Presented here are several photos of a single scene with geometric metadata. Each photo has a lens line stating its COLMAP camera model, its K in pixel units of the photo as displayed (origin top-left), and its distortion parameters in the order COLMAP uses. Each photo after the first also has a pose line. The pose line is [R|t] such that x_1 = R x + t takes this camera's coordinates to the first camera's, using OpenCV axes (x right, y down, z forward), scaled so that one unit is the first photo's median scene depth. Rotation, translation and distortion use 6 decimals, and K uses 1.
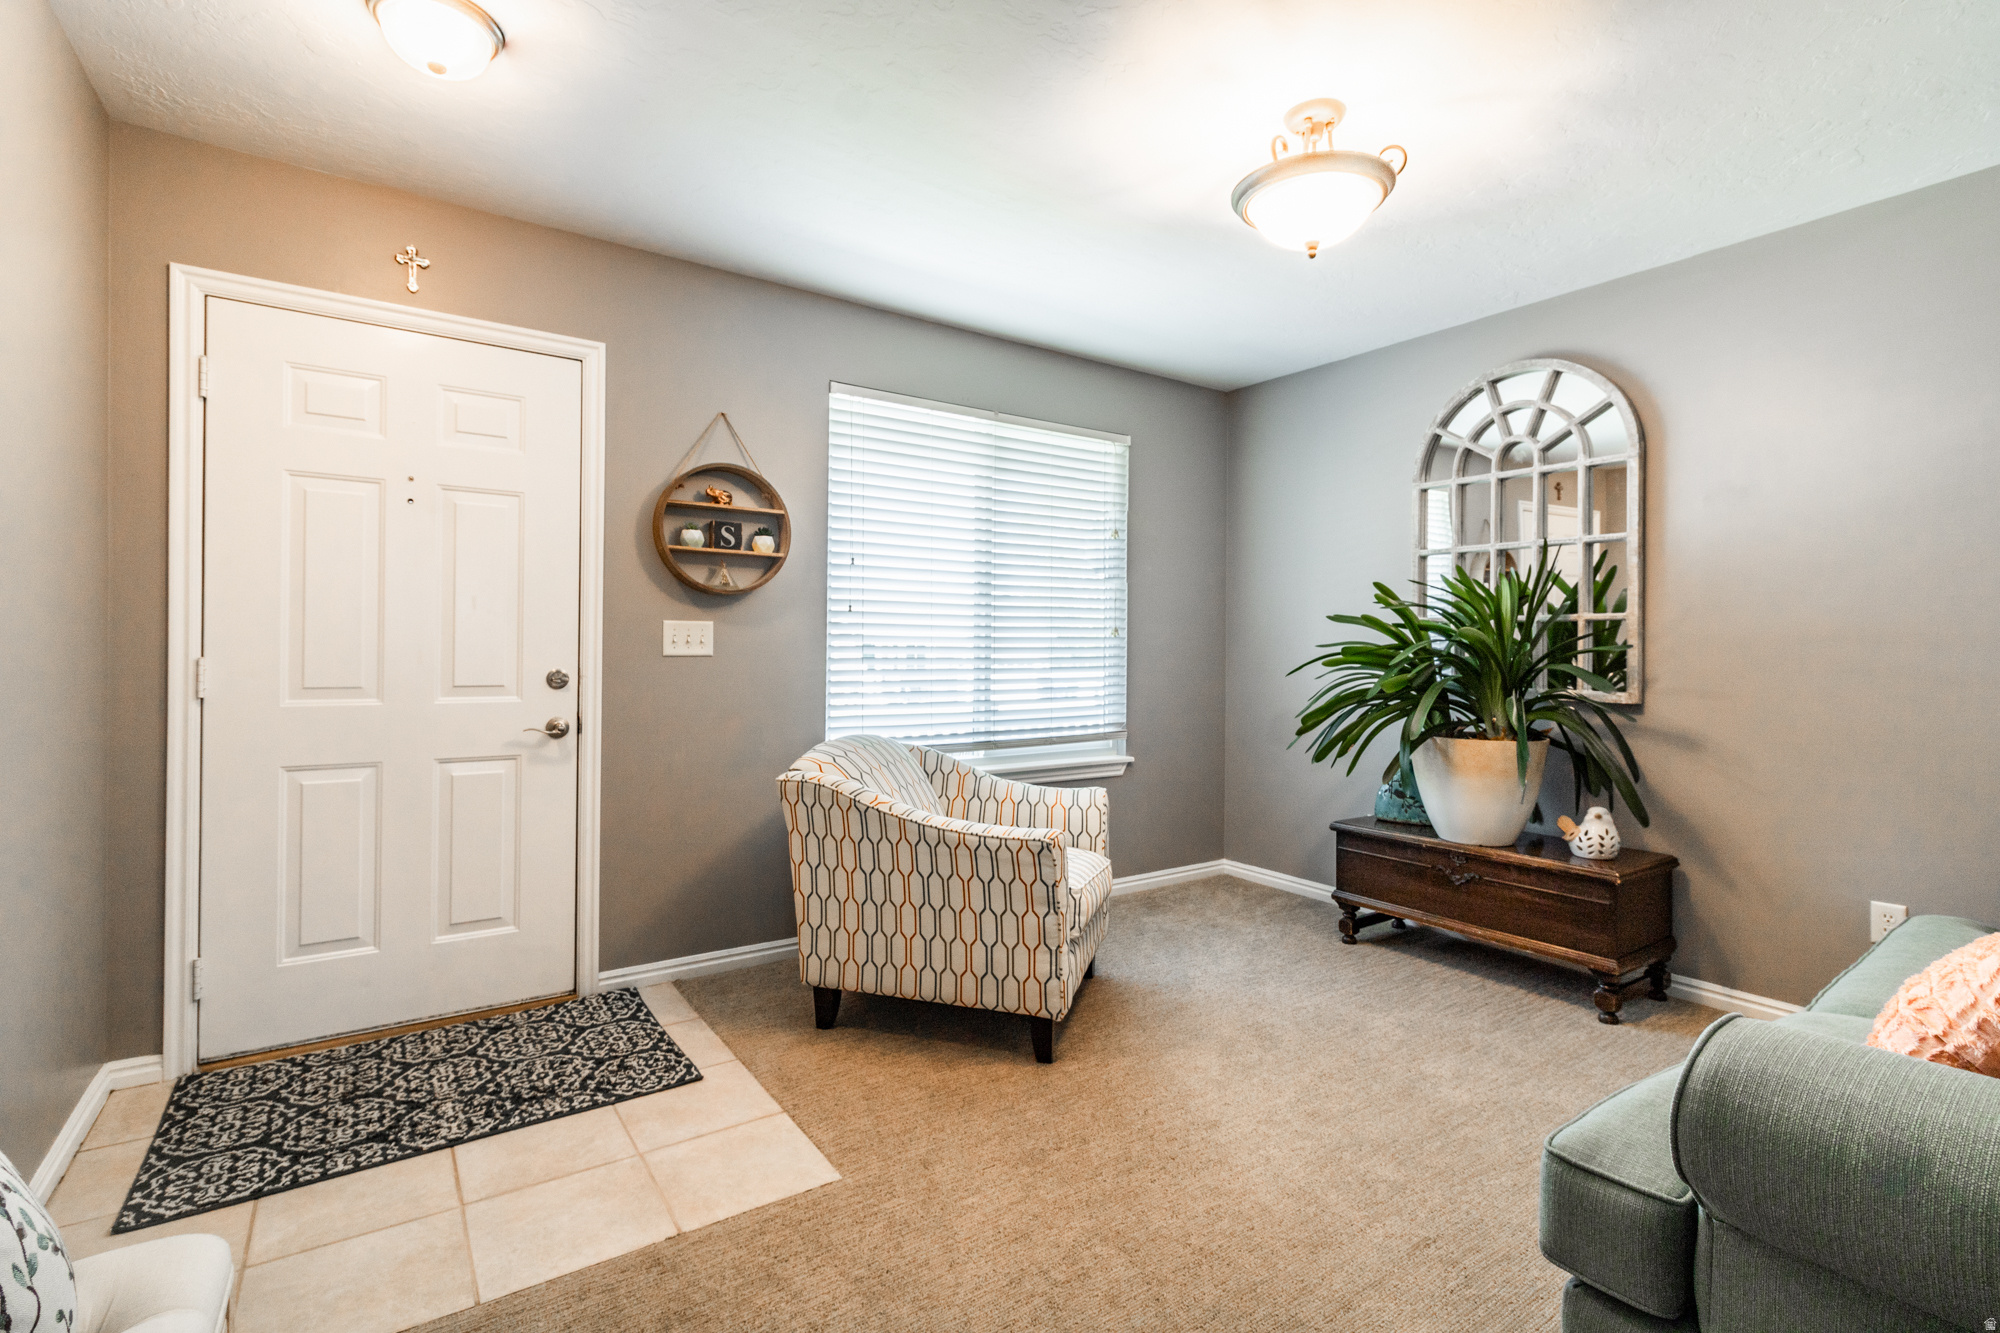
lens RADIAL K [[922.5, 0, 1008.3], [0, 922.5, 648.7], [0, 0, 1]] dist [0.005146, -0.000820]
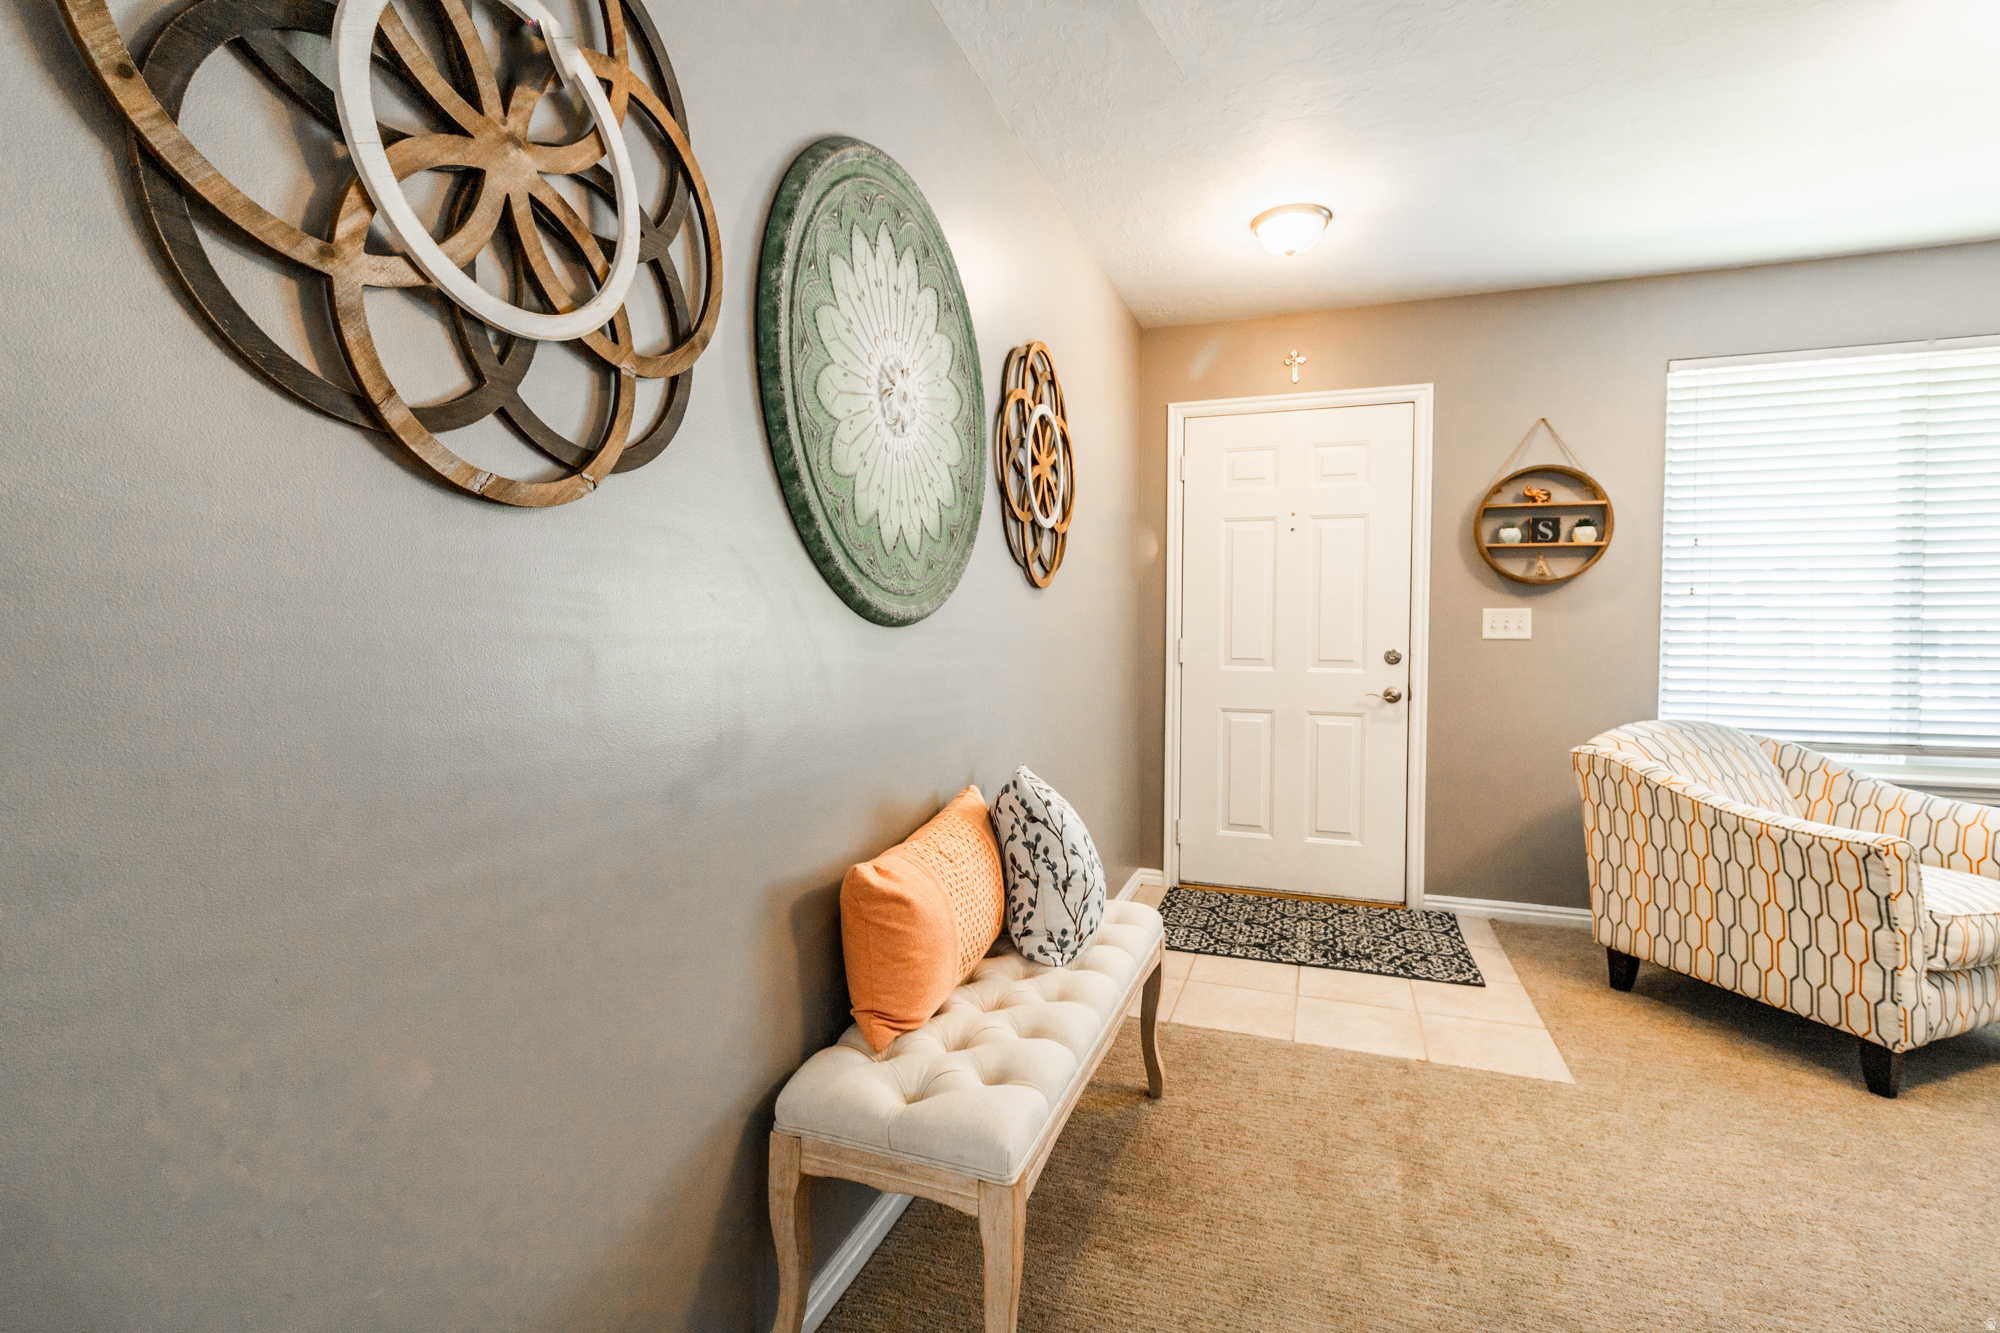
lens RADIAL K [[922.5, 0, 1008.3], [0, 922.5, 648.7], [0, 0, 1]] dist [0.005146, -0.000820]
pose [[0.589331, 0.013336, -0.807782, 0.256694], [0.000478, 0.999858, 0.016856, -0.000131], [0.807892, -0.010320, 0.589241, -0.204403]]
